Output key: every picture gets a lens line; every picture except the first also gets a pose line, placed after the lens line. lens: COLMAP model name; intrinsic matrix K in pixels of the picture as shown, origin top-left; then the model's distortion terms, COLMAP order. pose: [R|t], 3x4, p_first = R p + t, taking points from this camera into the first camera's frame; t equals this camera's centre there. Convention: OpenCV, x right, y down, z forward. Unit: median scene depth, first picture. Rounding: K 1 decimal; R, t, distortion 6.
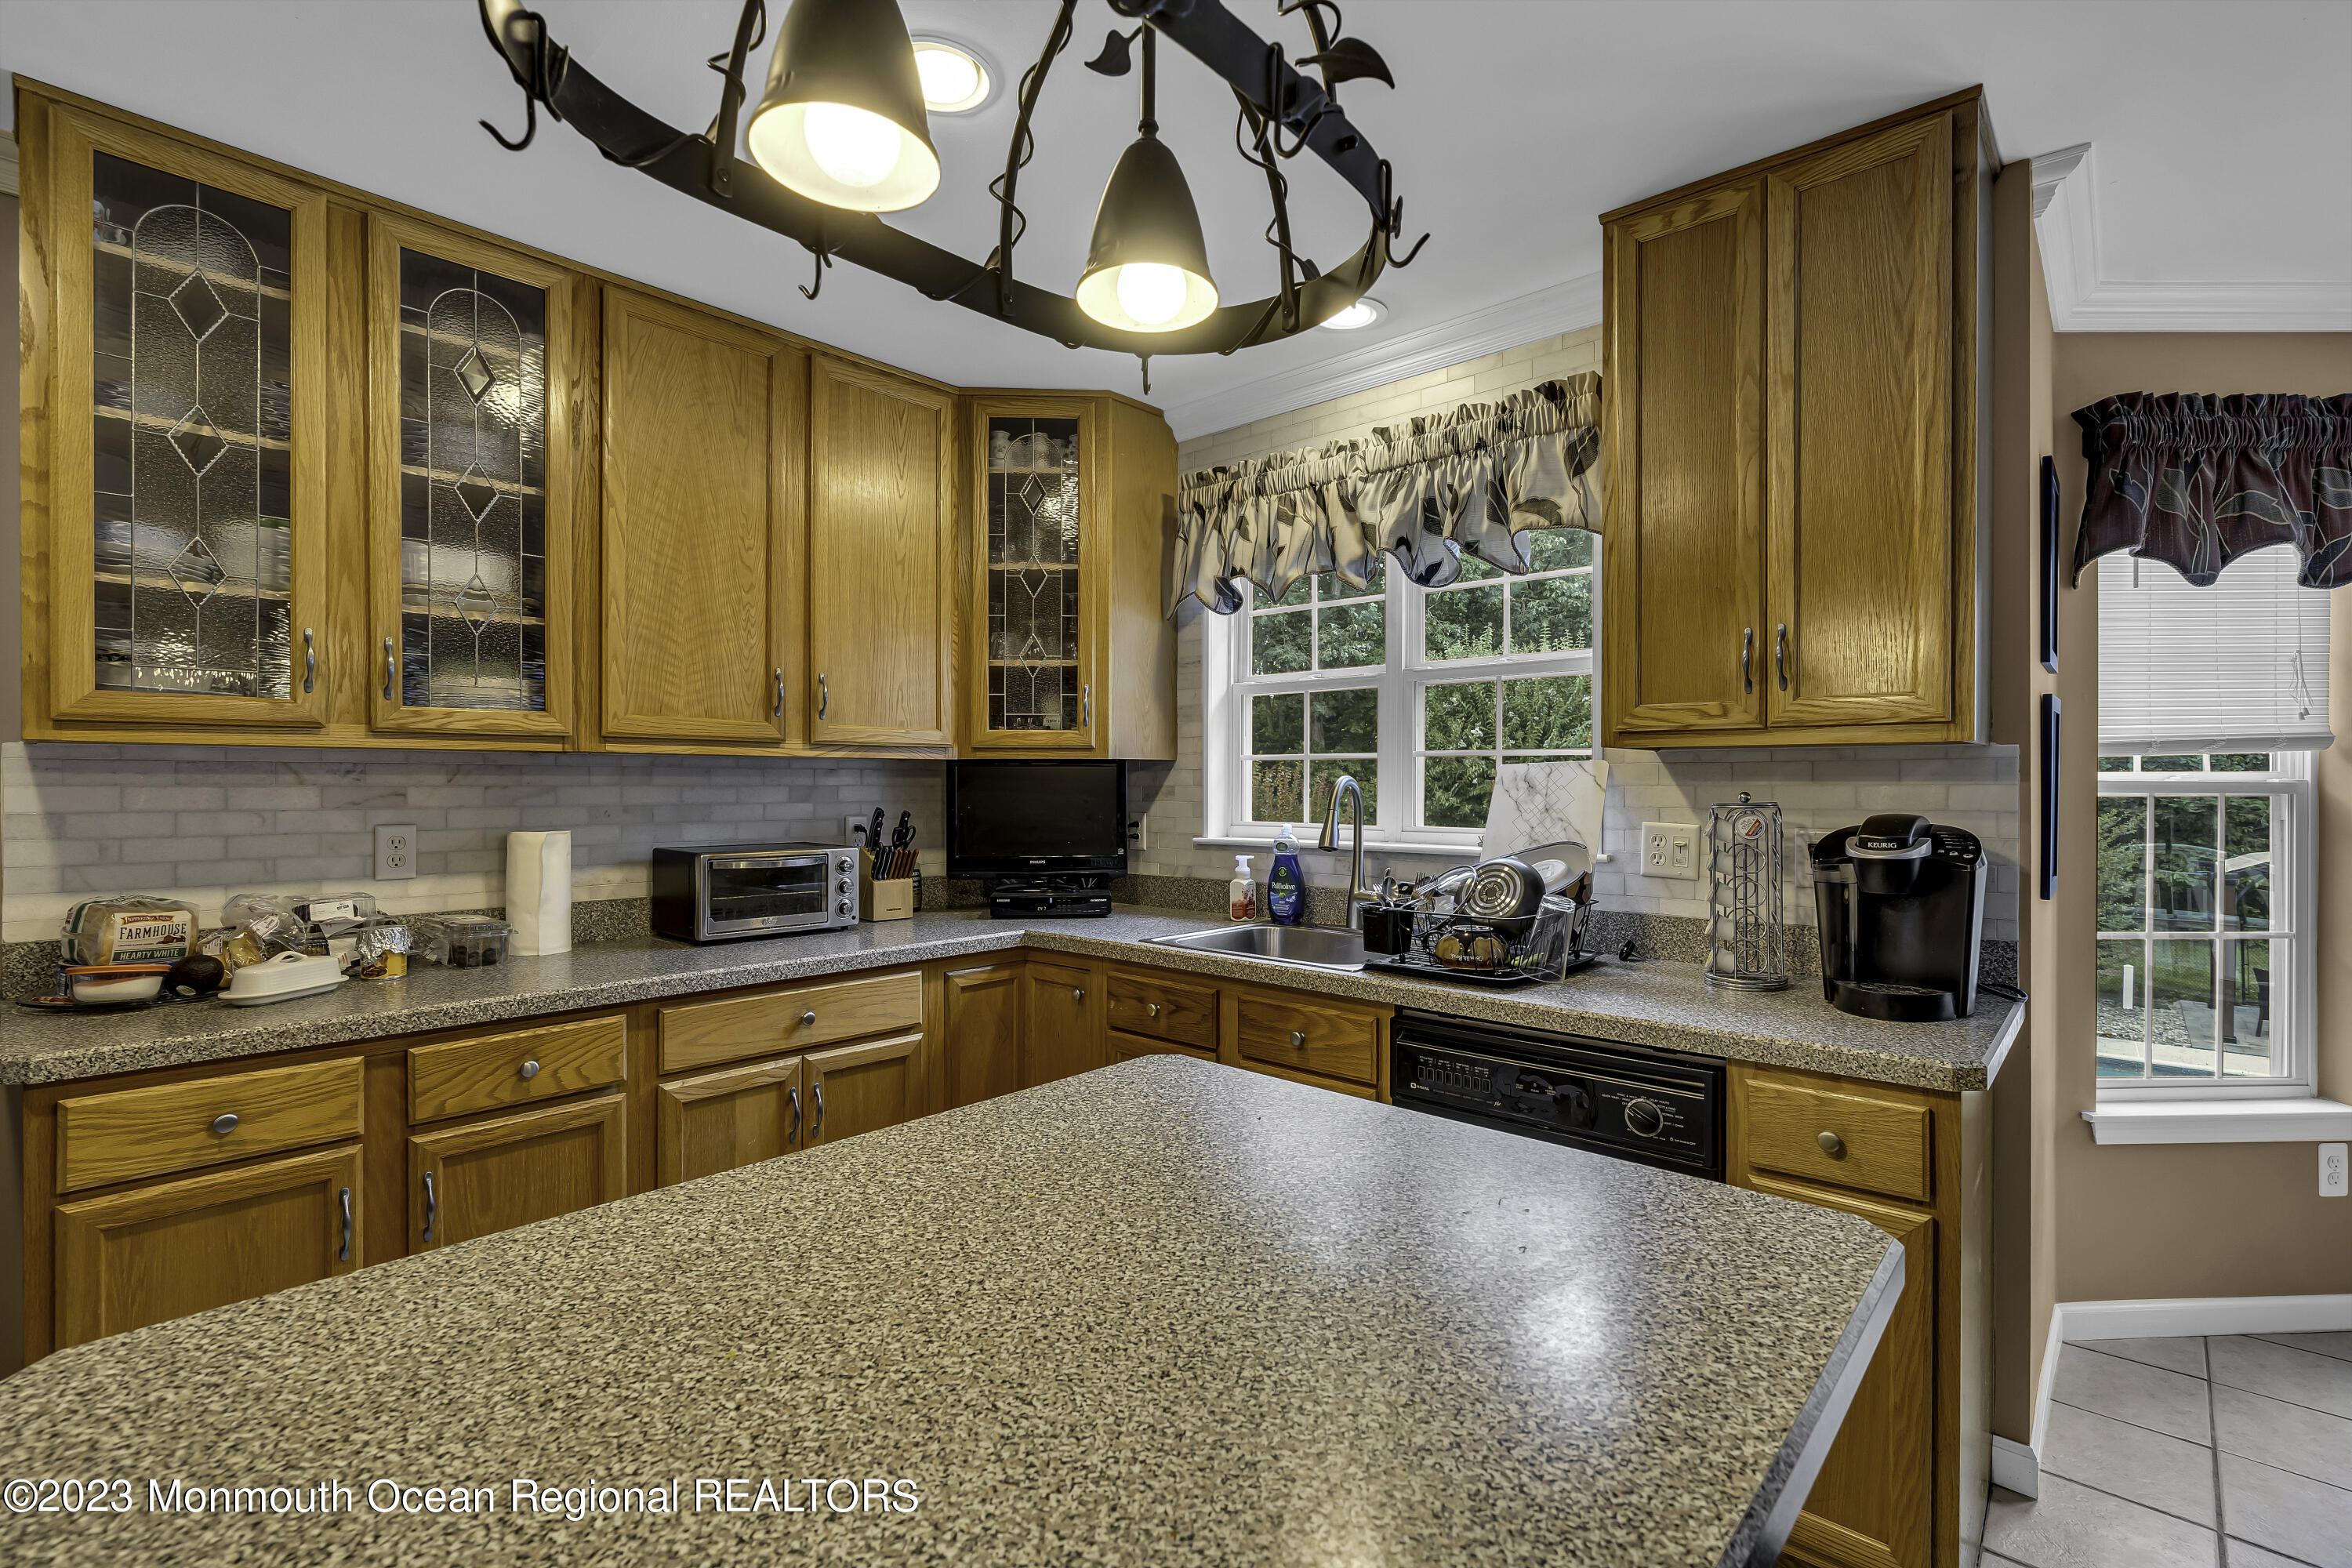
lens RADIAL K [[1064.8, 0, 1189.9], [0, 1064.8, 784.7], [0, 0, 1]] dist [-0.005464, 0.000371]
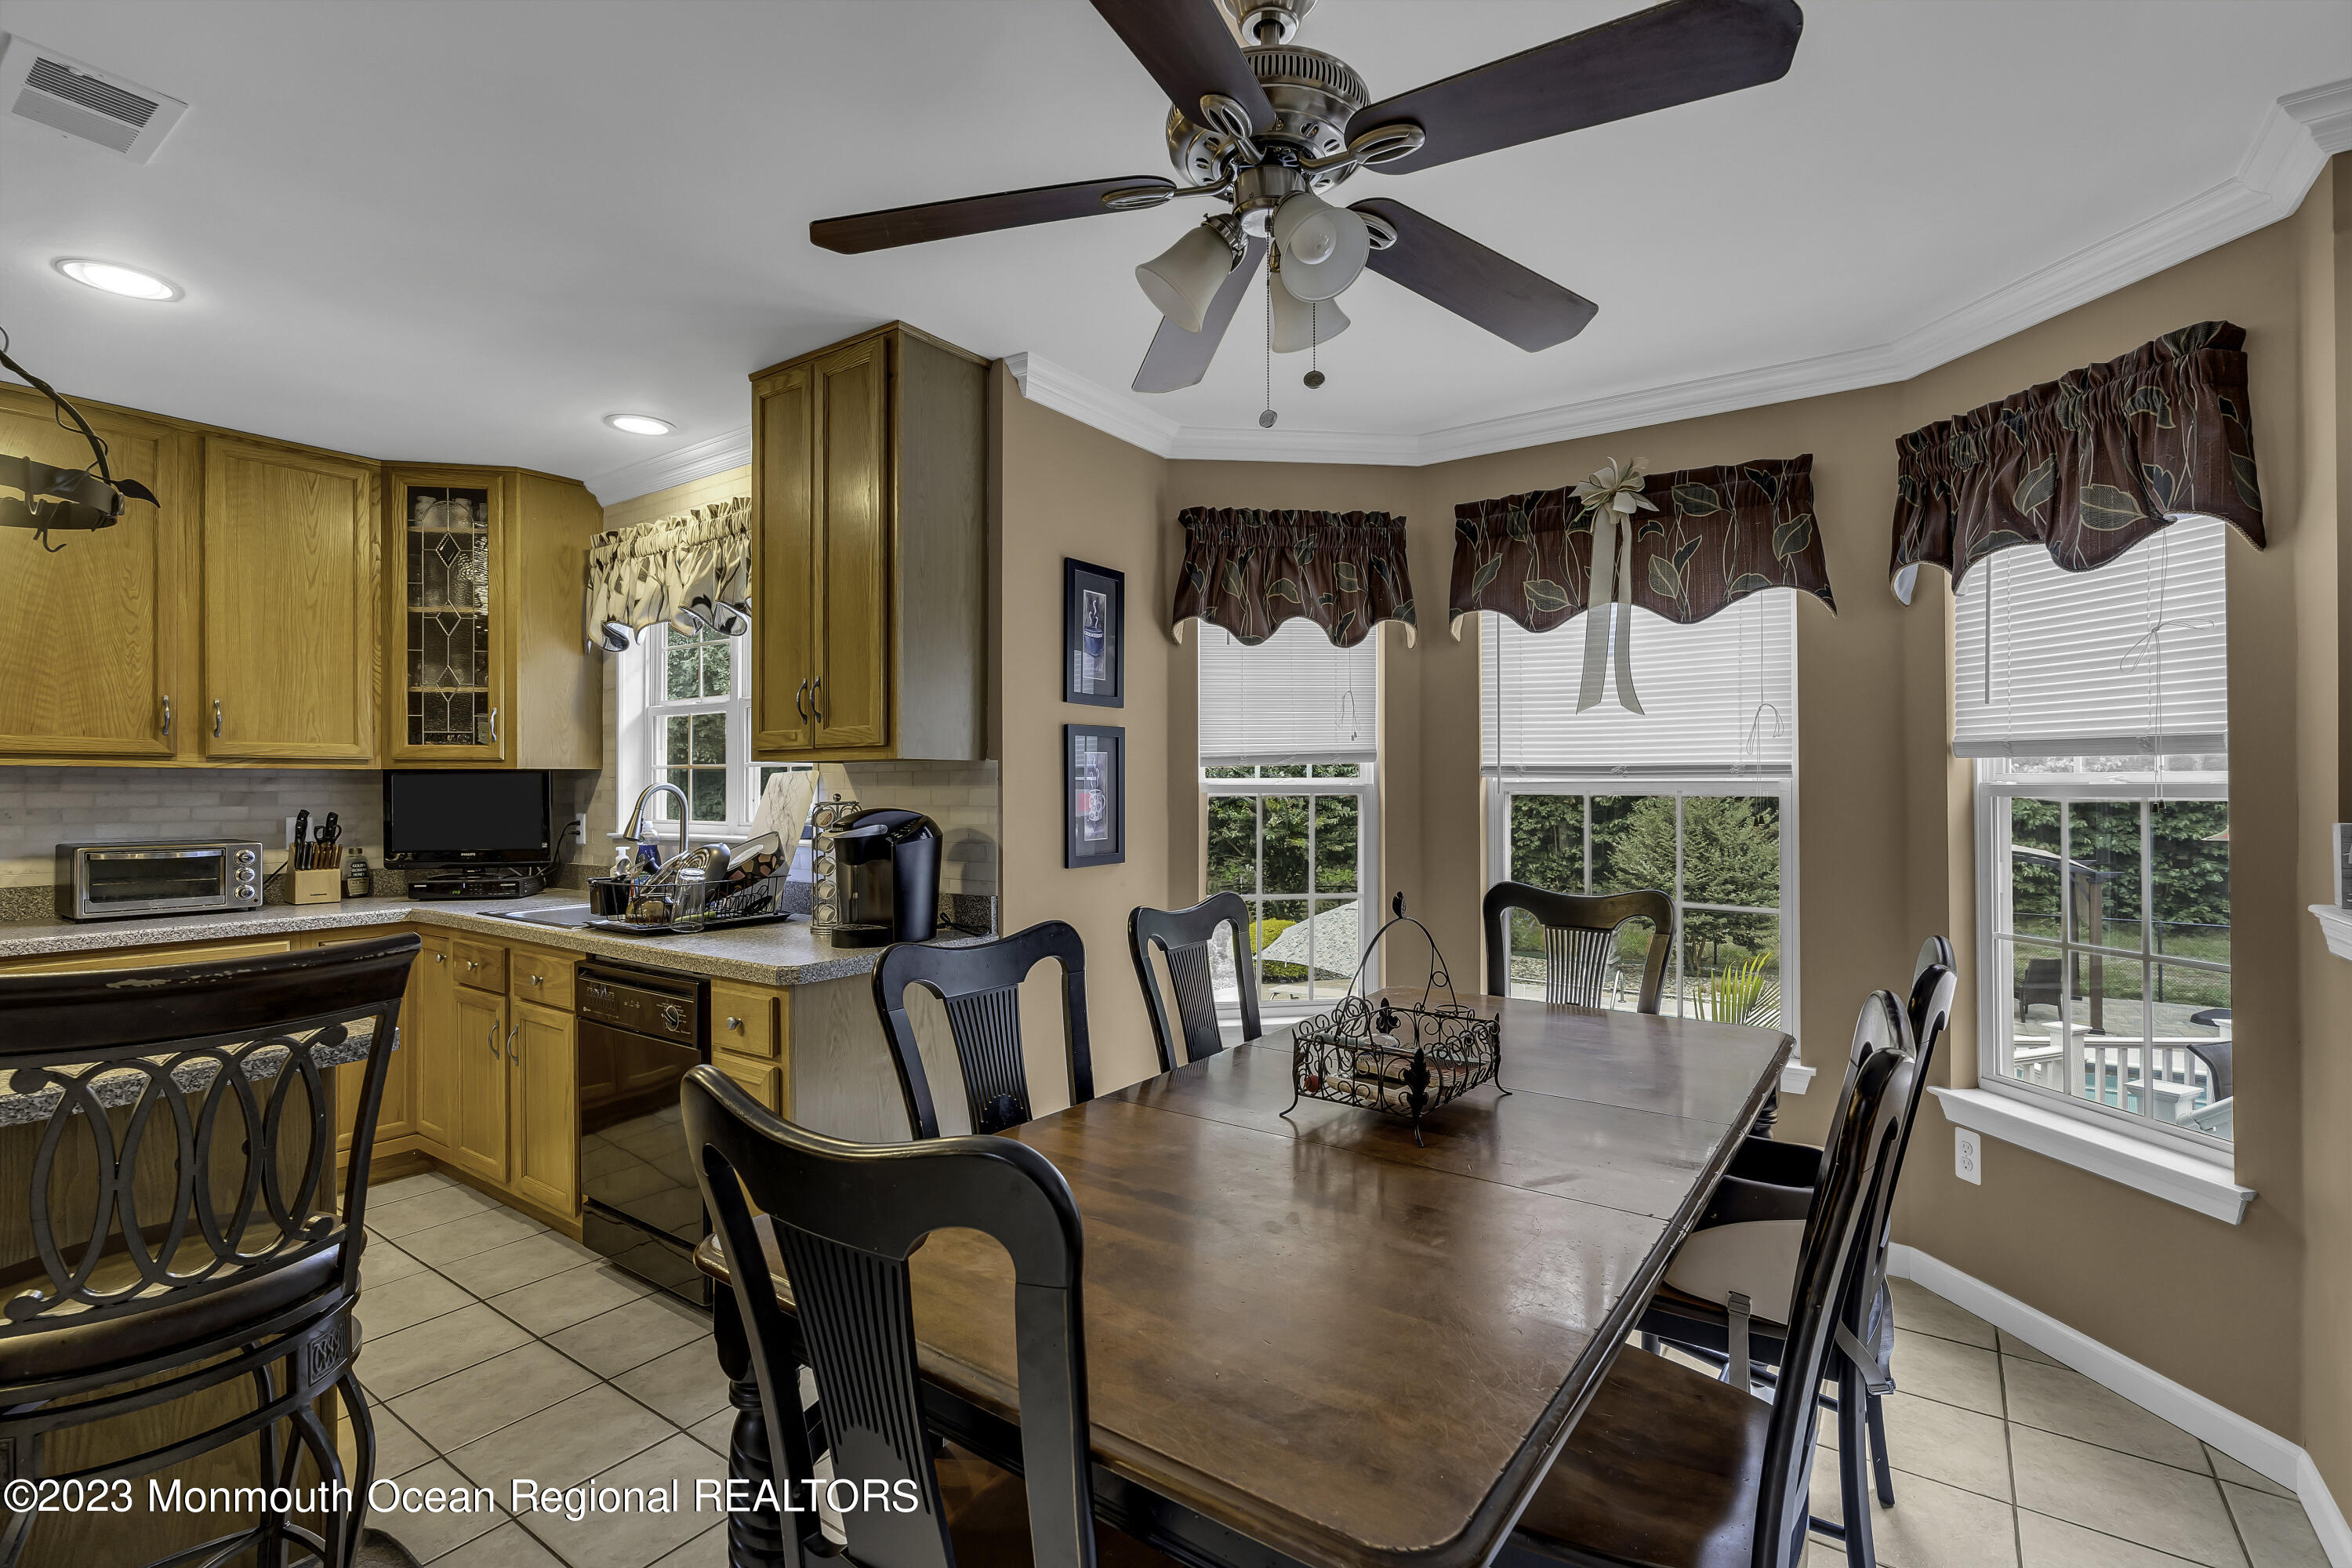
lens RADIAL K [[1061.9, 0, 1189.7], [0, 1061.9, 783.8], [0, 0, 1]] dist [-0.004152, 0.000830]
pose [[0.992729, -0.002768, 0.120342, 0.664044], [0.003412, 0.999981, -0.005141, 0.002046], [-0.120326, 0.005514, 0.992719, -0.361930]]
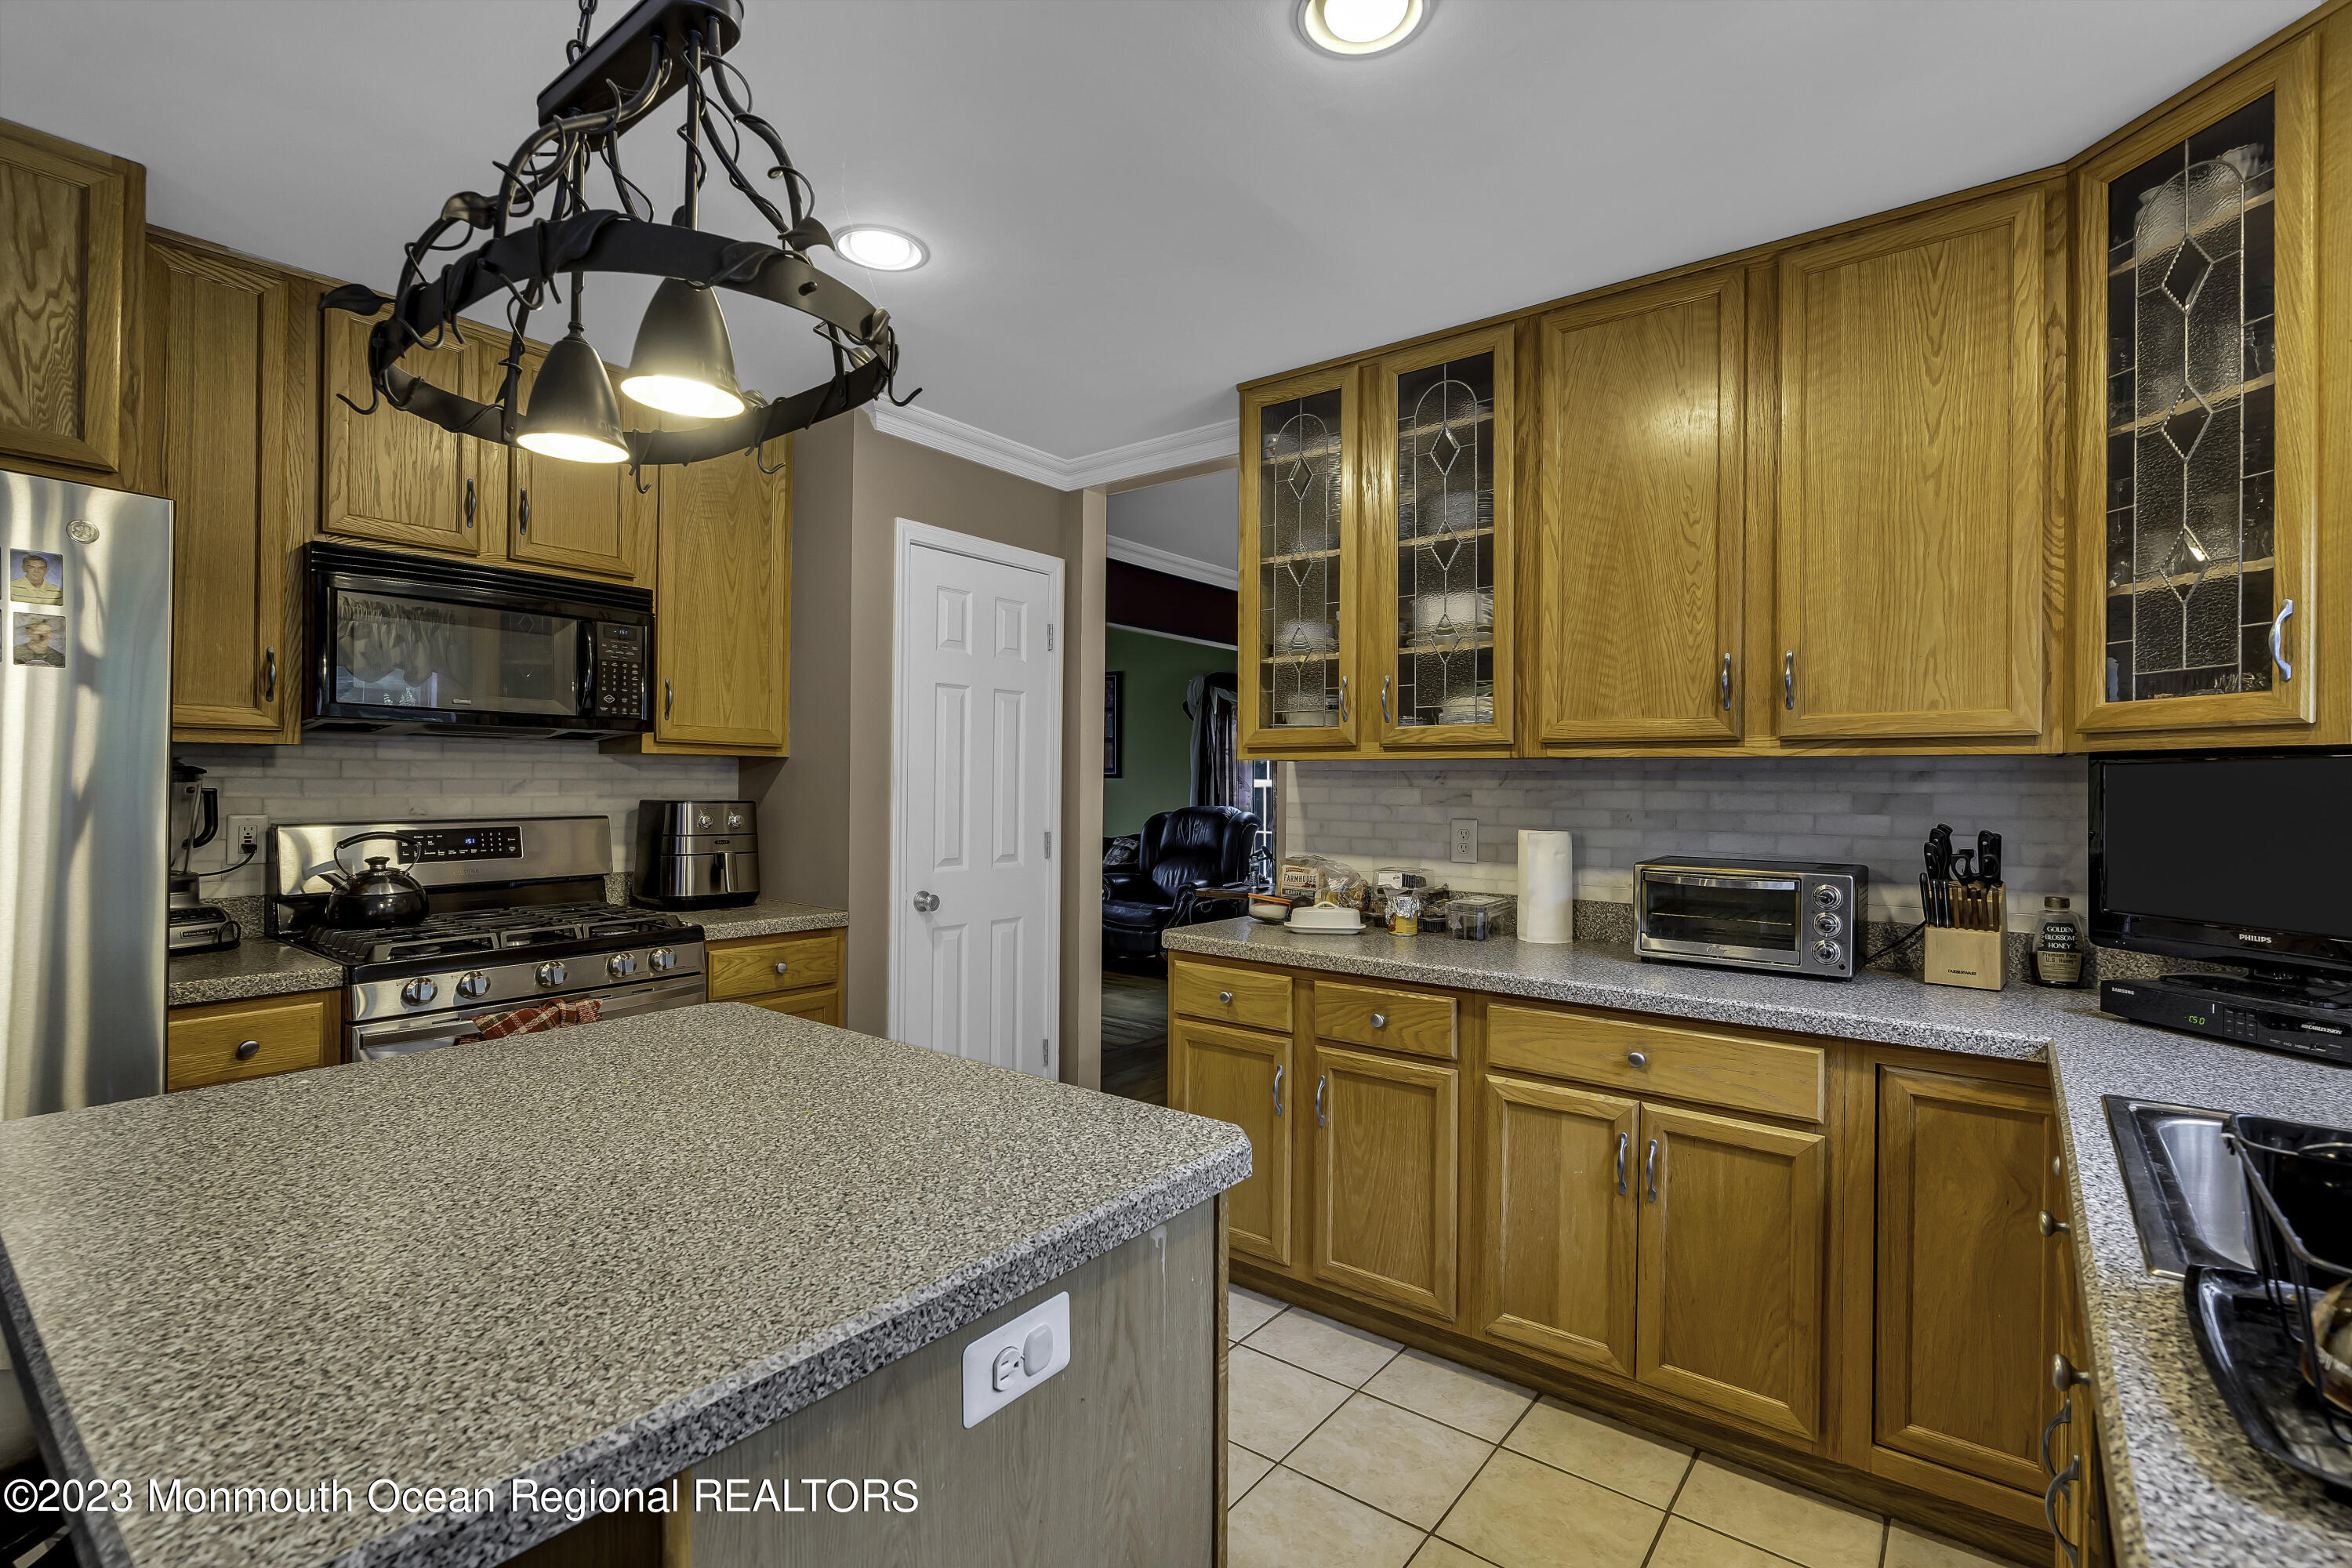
lens RADIAL K [[1064.8, 0, 1189.9], [0, 1064.8, 784.7], [0, 0, 1]] dist [-0.005464, 0.000371]
pose [[0.077494, 0.000731, -0.996993, 0.447918], [-0.009842, 0.999952, -0.000032, -0.000191], [0.996944, 0.009815, 0.077498, 0.534179]]
